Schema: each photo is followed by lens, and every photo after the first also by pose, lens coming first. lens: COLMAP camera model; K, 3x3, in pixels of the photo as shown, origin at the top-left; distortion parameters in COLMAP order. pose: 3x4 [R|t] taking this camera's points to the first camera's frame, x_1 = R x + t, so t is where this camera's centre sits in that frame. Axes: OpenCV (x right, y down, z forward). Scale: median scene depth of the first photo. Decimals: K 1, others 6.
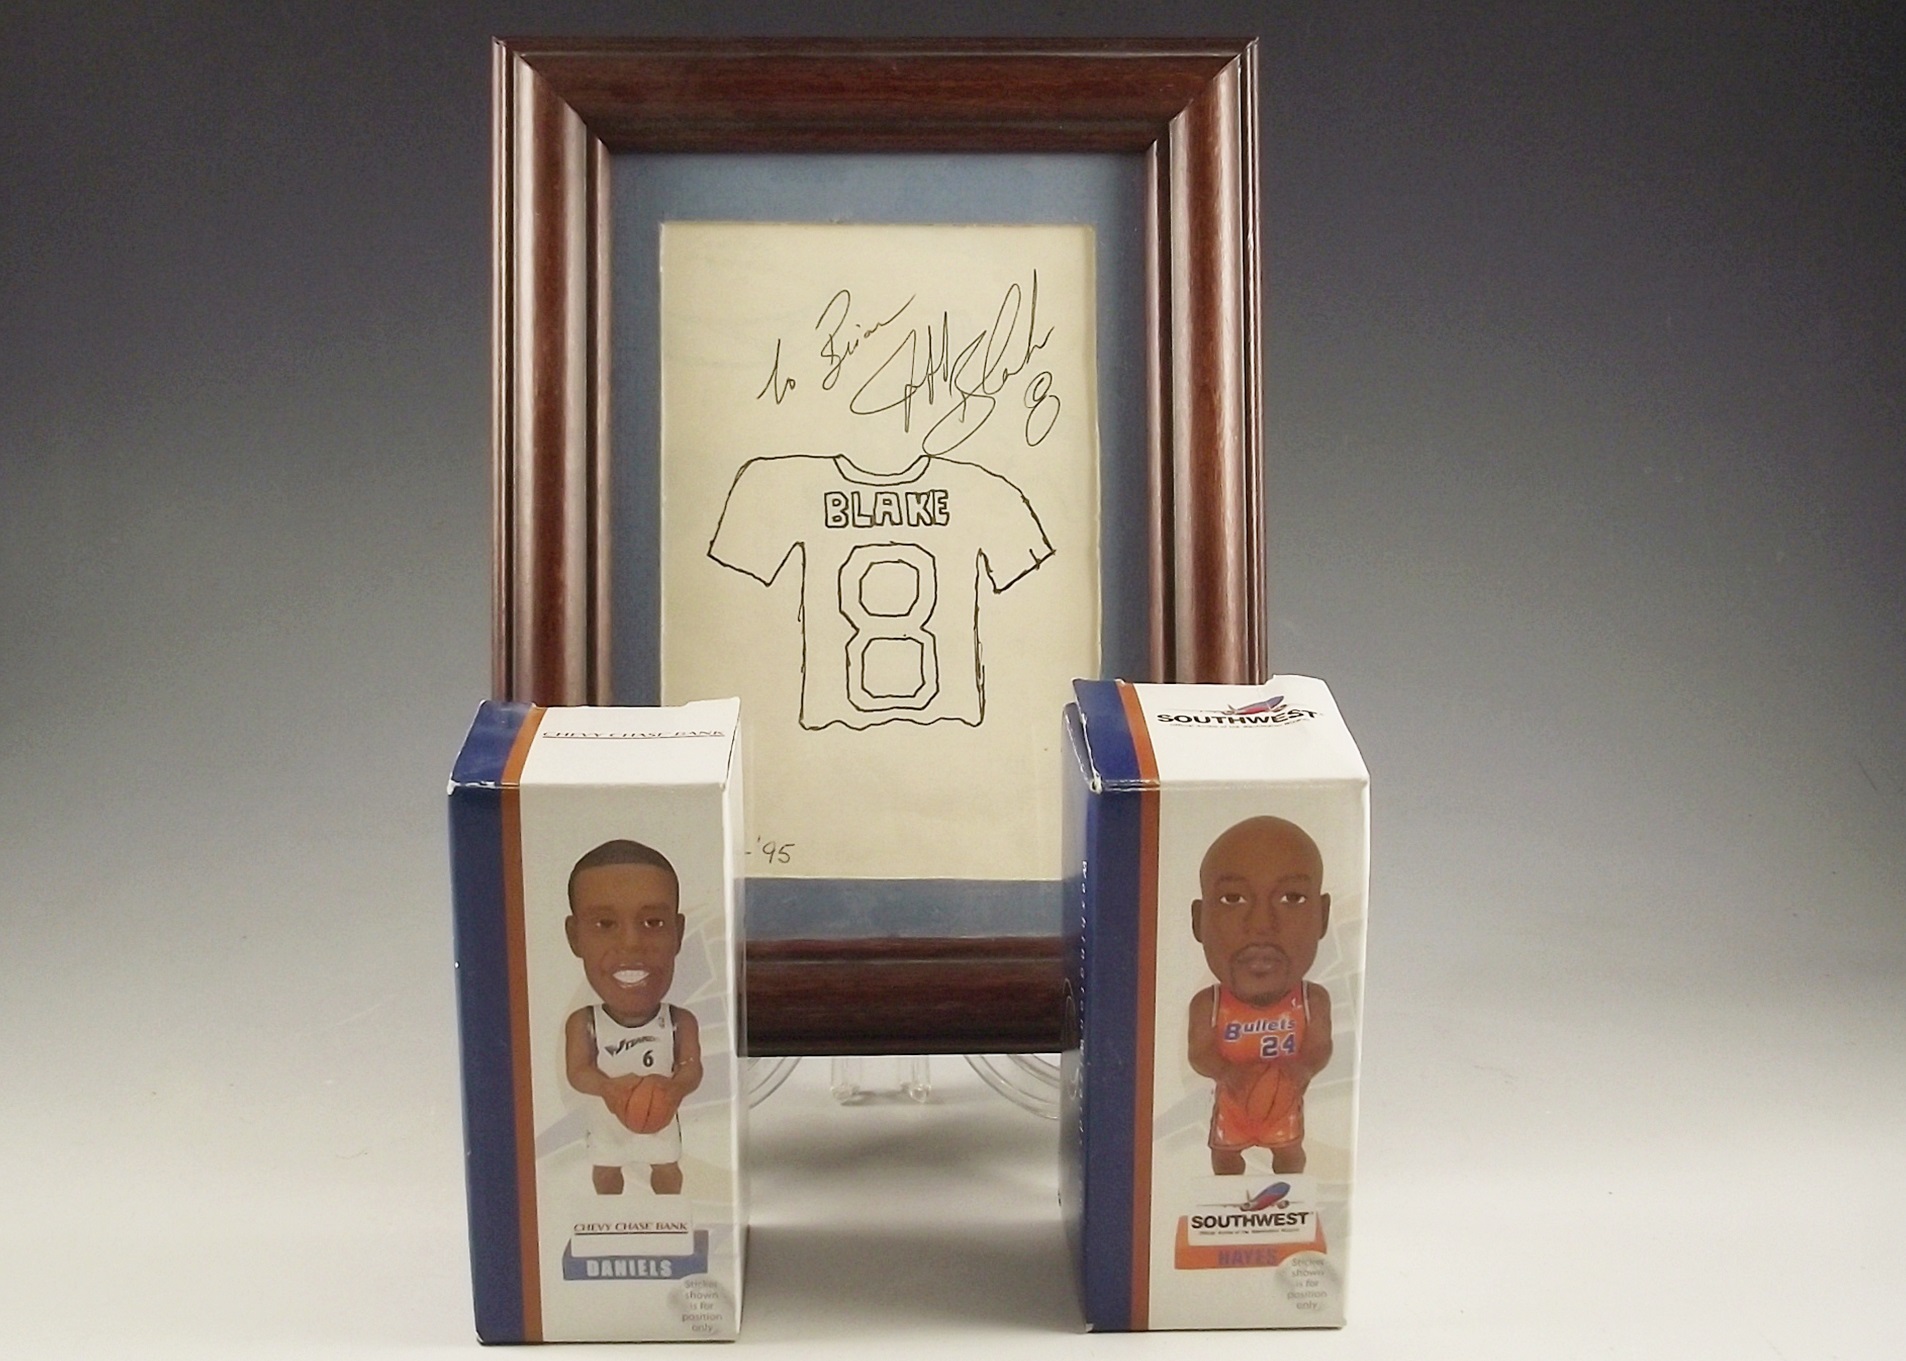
lens RADIAL K [[2973.0, 0, 945.2], [0, 2973.0, 678.4], [0, 0, 1]] dist [-0.107988, 0.000000]
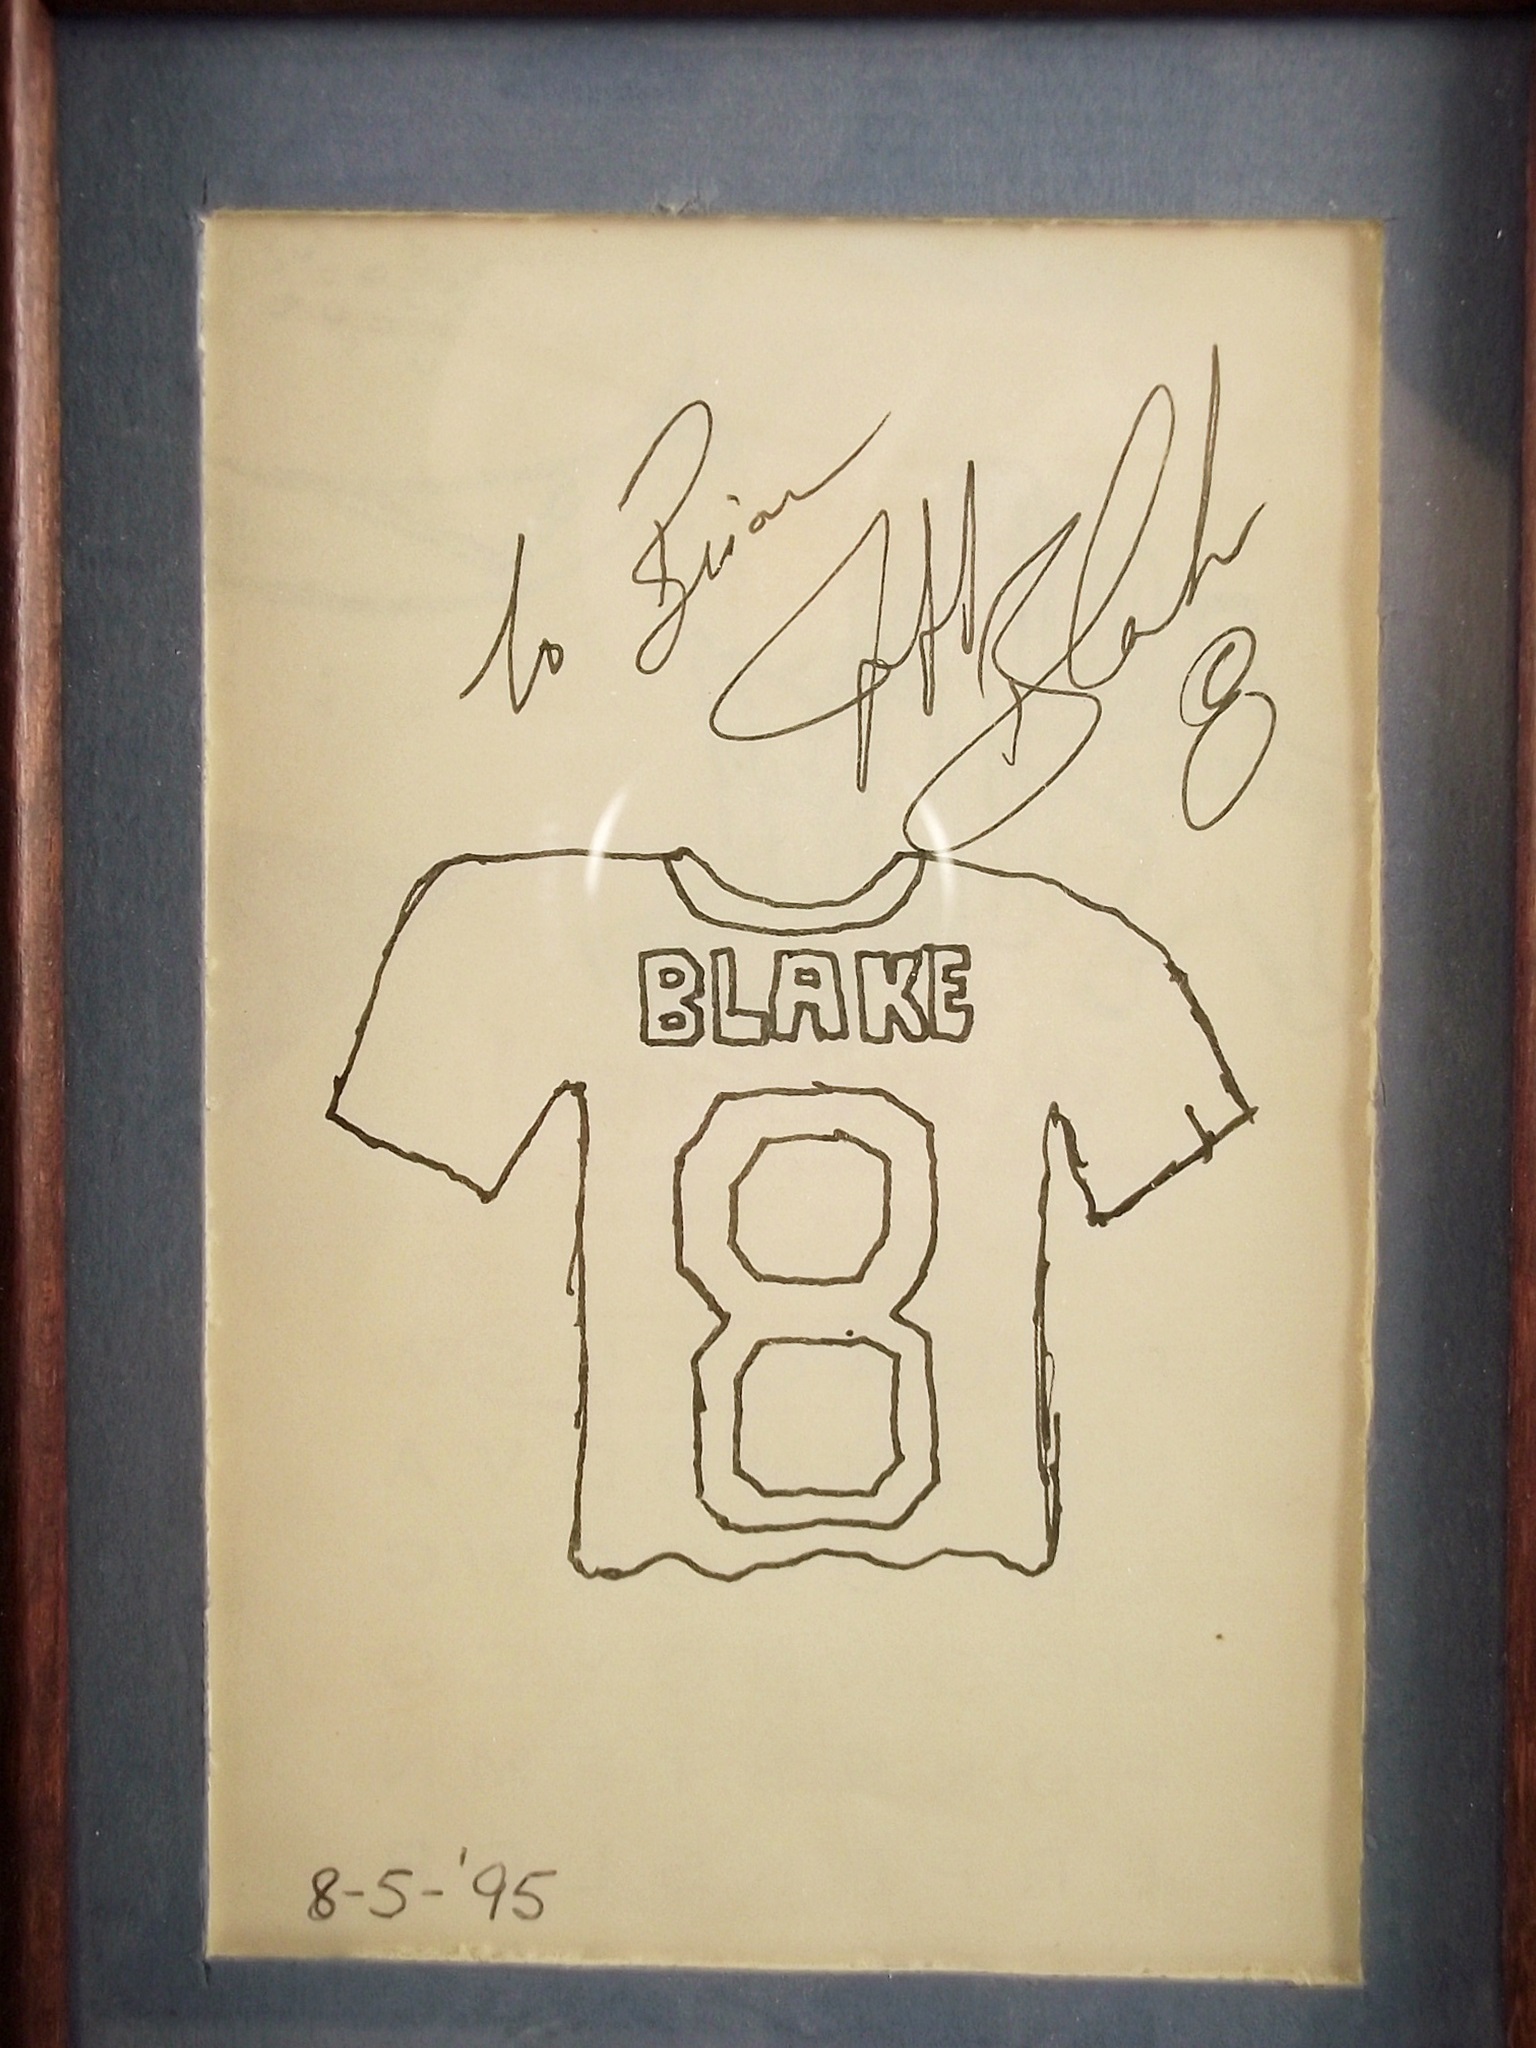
lens RADIAL K [[3297.4, 0, 781.9], [0, 3297.4, 1025.8], [0, 0, 1]] dist [0.005031, 0.000000]
pose [[0.998531, 0.013415, -0.052494, -0.000813], [-0.008547, 0.995733, 0.091880, -0.091468], [0.053503, -0.091296, 0.994385, 0.586586]]
